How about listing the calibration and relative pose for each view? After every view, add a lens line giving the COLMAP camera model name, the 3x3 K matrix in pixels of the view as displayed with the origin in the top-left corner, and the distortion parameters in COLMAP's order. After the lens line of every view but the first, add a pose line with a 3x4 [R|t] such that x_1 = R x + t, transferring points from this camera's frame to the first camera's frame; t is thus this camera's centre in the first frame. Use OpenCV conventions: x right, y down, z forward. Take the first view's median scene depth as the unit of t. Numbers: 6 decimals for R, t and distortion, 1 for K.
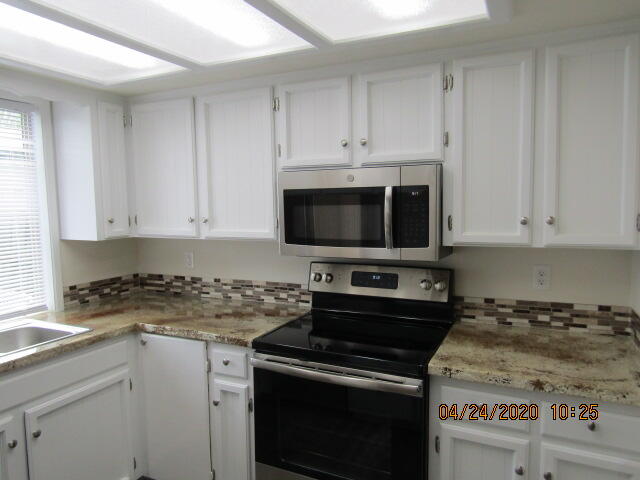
lens RADIAL K [[452.9, 0, 319.1], [0, 452.9, 242.0], [0, 0, 1]] dist [-0.004063, -0.001639]
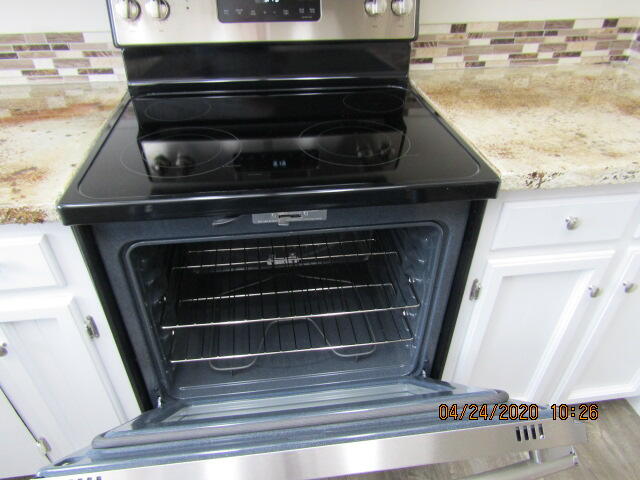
lens RADIAL K [[452.9, 0, 319.1], [0, 452.9, 242.0], [0, 0, 1]] dist [-0.004063, -0.001639]
pose [[0.835595, -0.310366, 0.453270, -0.139028], [0.033110, 0.852062, 0.522392, 0.055535], [-0.548347, -0.421501, 0.722255, 0.577786]]
